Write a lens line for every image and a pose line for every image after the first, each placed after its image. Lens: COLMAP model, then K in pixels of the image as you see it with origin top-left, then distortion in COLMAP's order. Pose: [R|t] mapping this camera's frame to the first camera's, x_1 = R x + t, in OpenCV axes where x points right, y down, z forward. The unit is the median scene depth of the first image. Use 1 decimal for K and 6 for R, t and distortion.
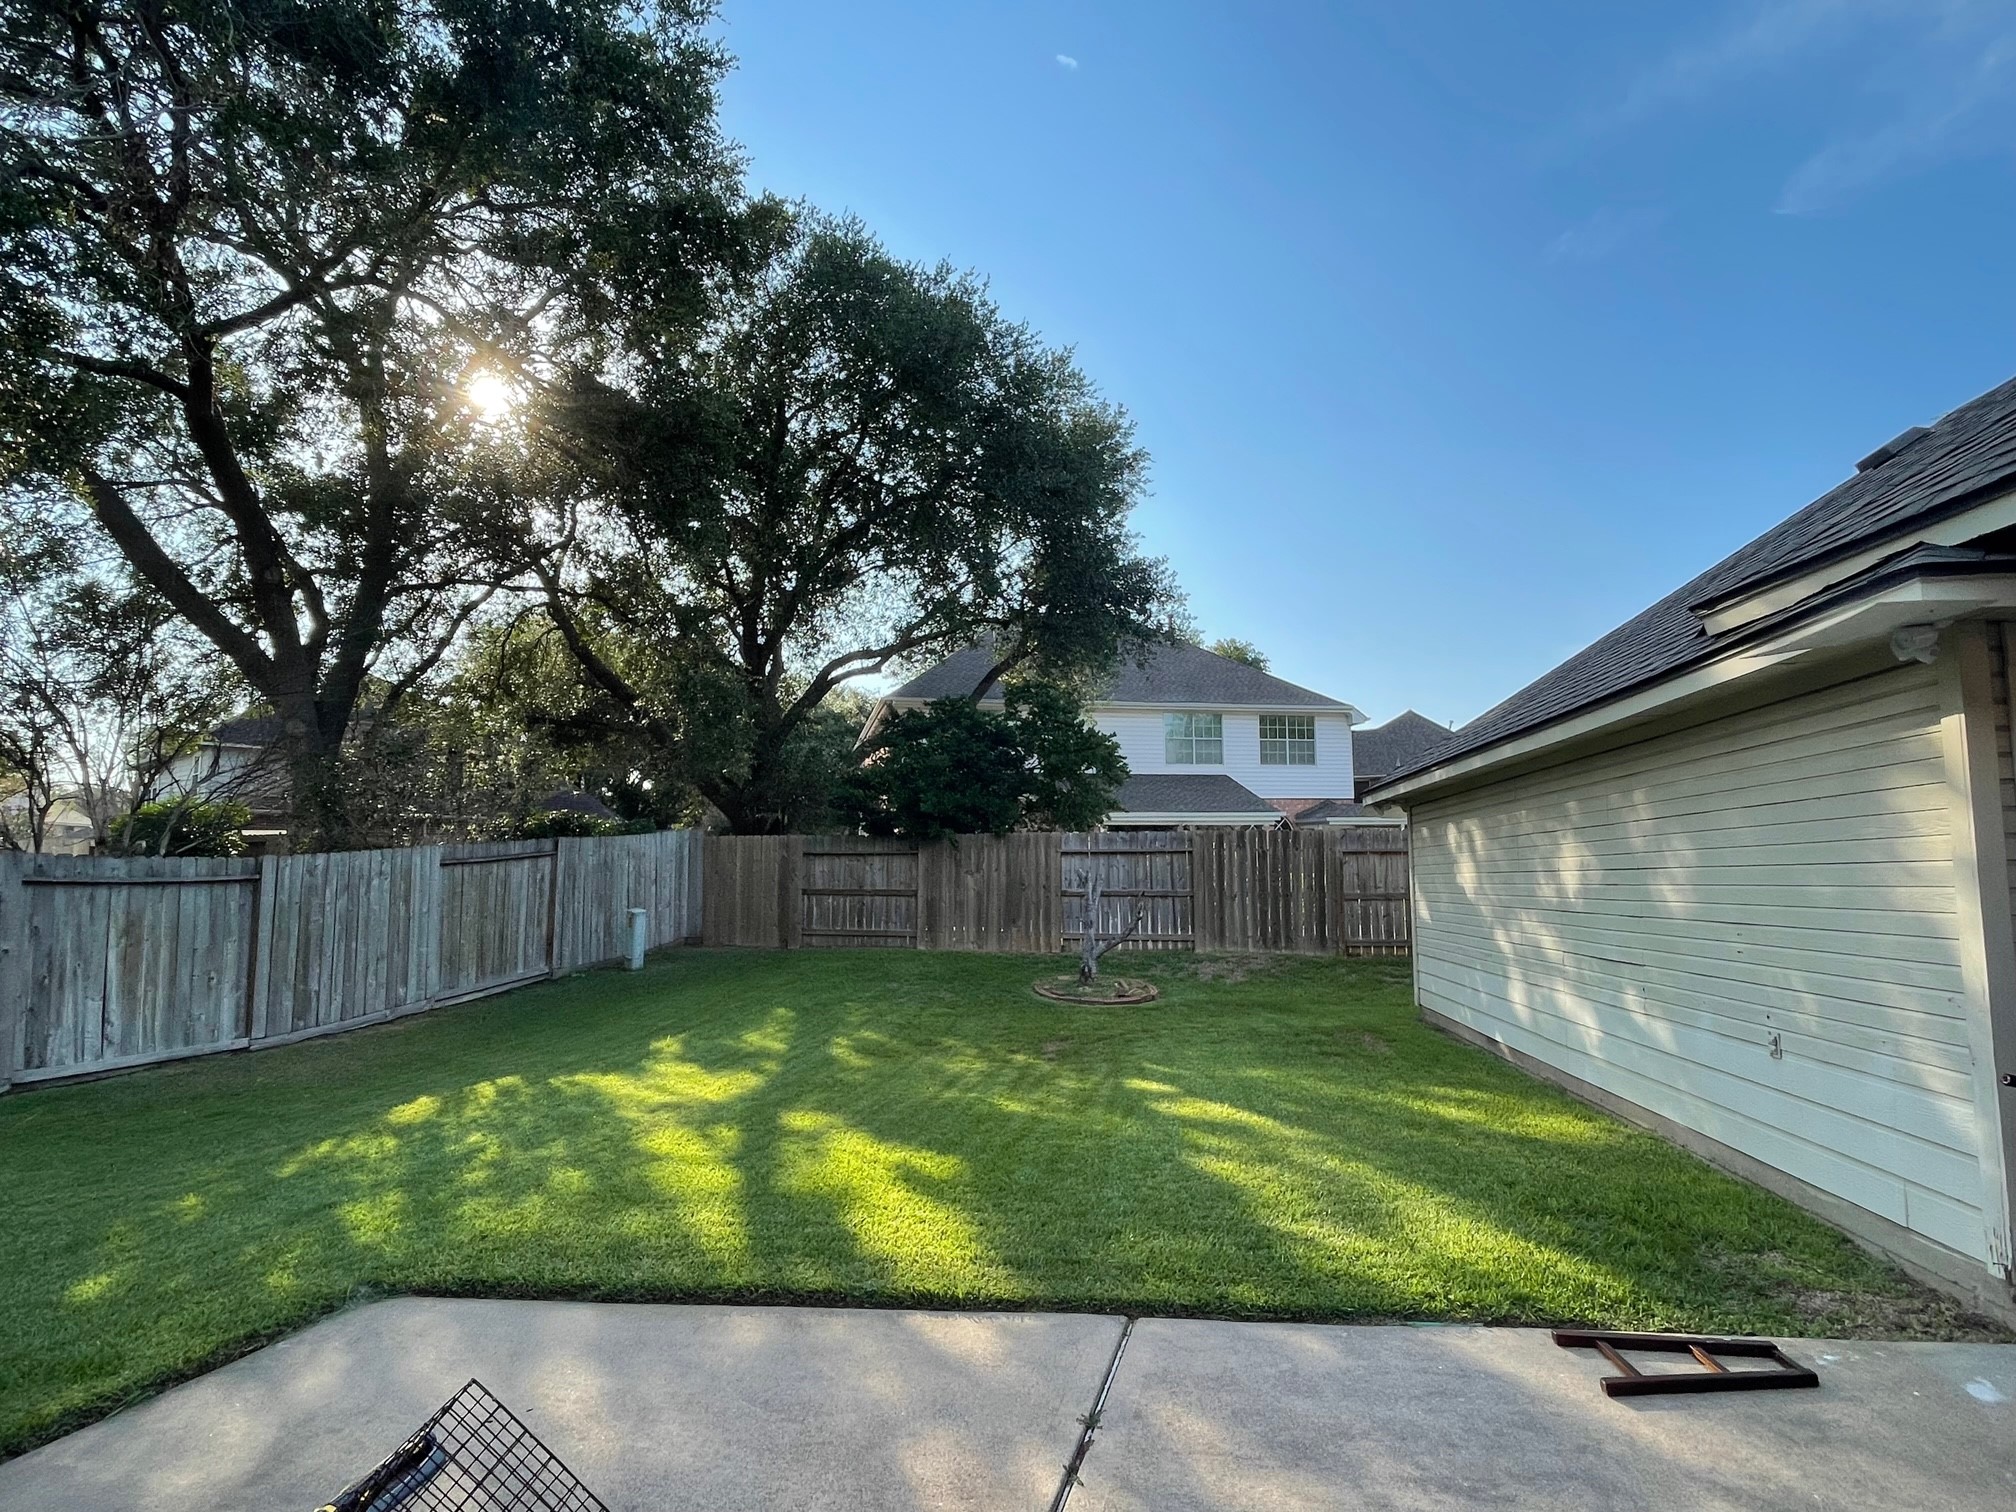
lens RADIAL K [[1018.9, 0, 1007.6], [0, 1018.9, 770.6], [0, 0, 1]] dist [-0.002093, 0.001281]
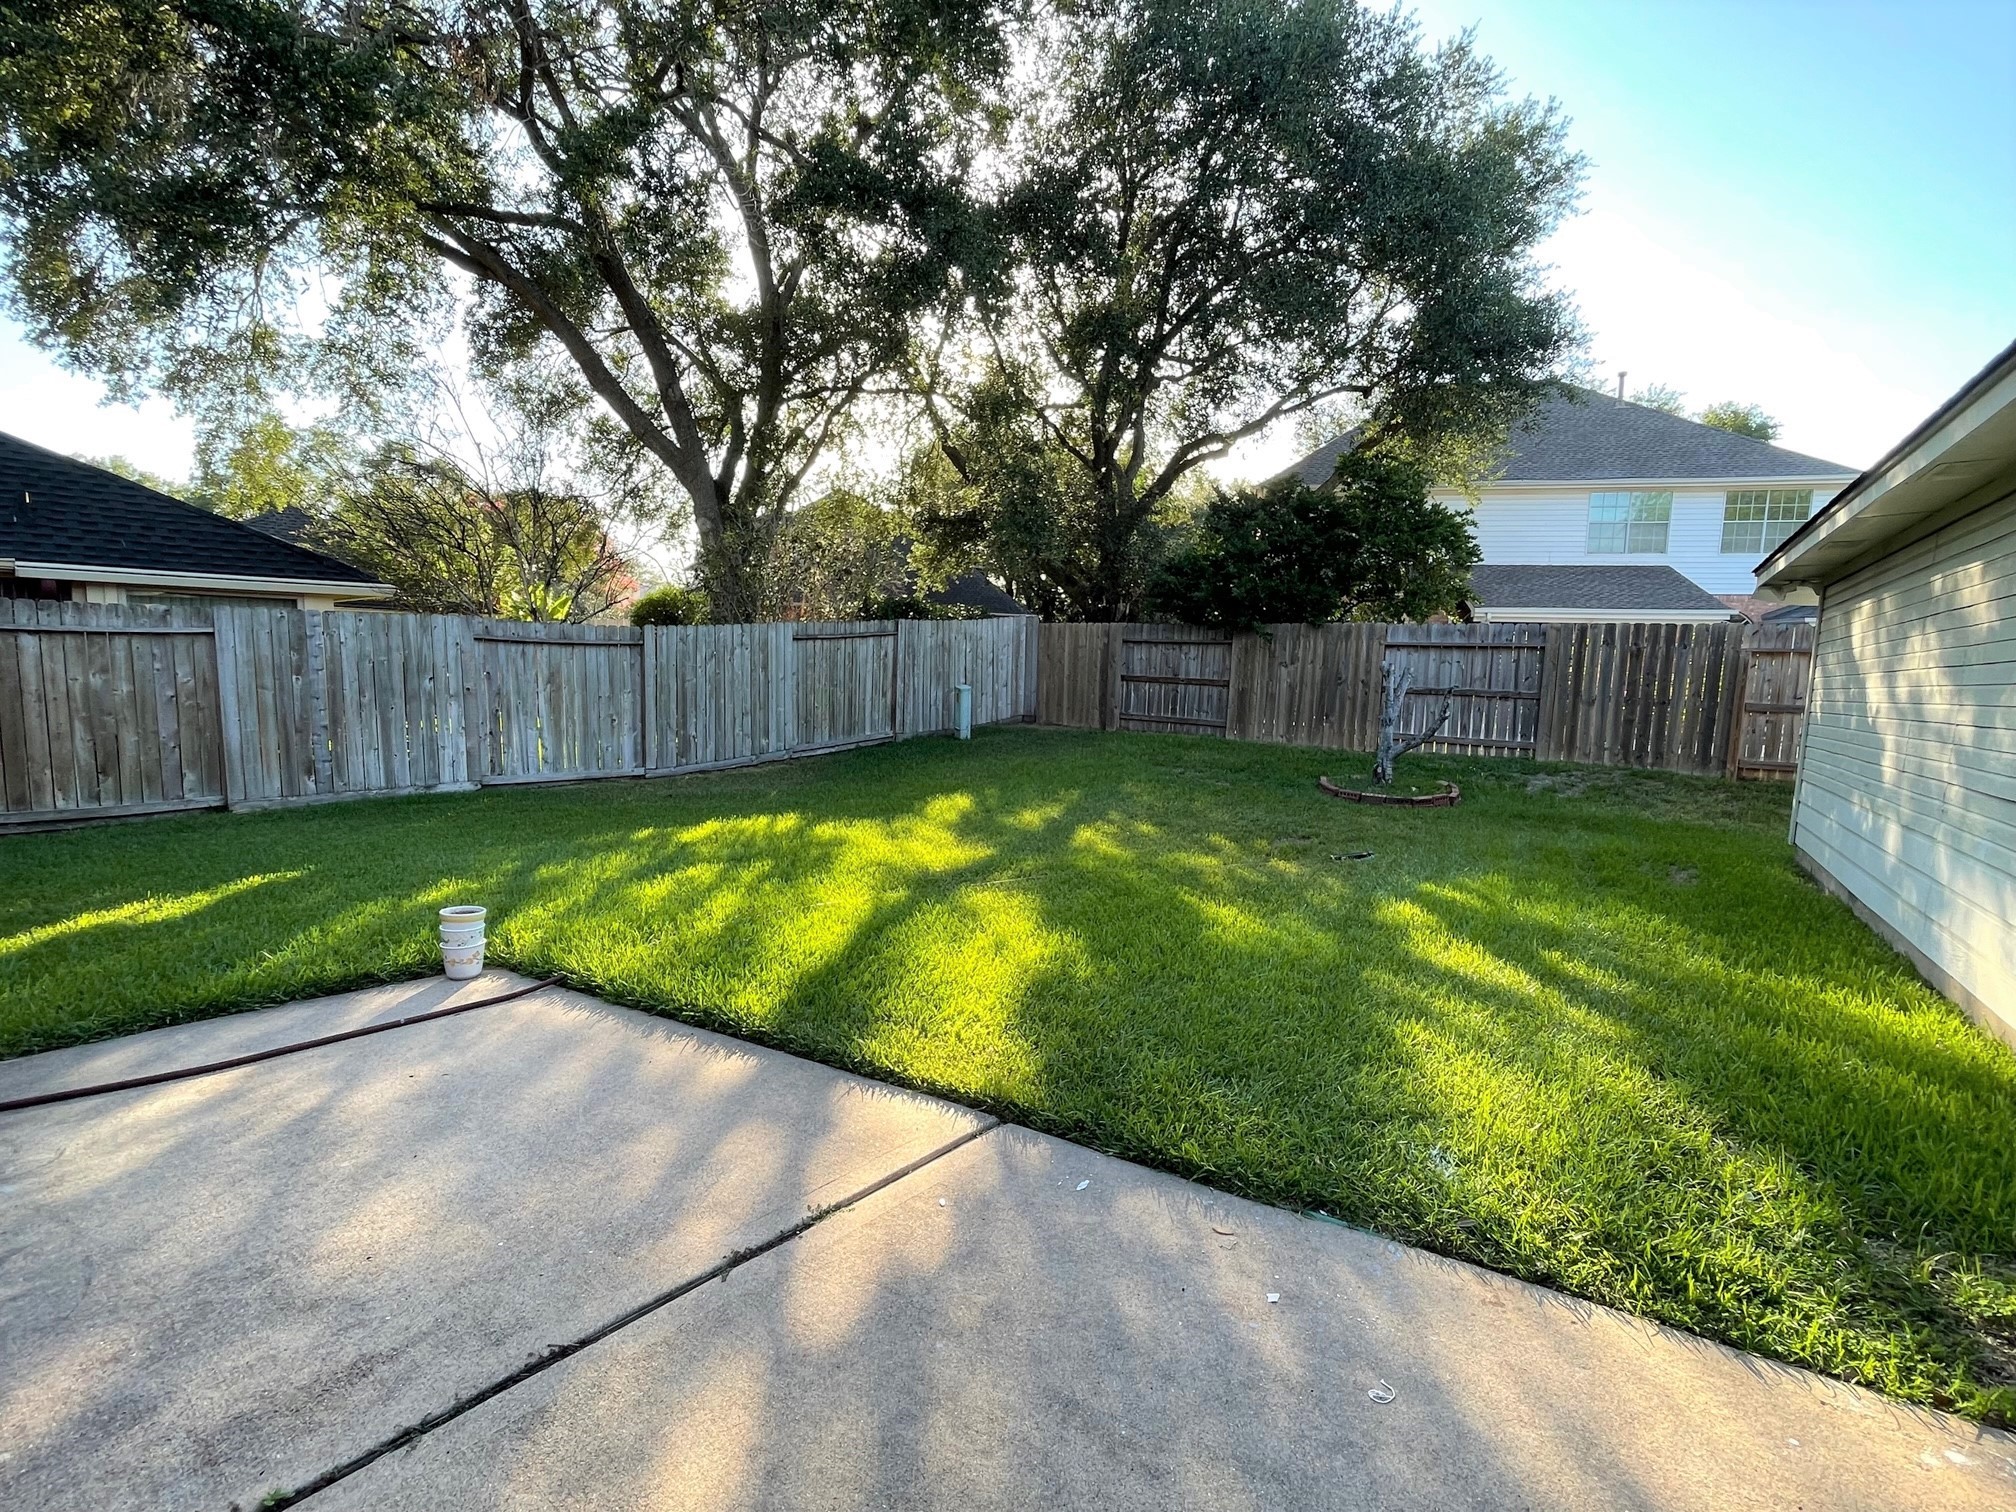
lens RADIAL K [[954.2, 0, 1010.0], [0, 954.2, 760.2], [0, 0, 1]] dist [0.001075, 0.000232]
pose [[0.909628, 0.074002, -0.408779, 0.106911], [0.005617, 0.981725, 0.190223, 0.017173], [0.415386, -0.175329, 0.892589, 0.076182]]
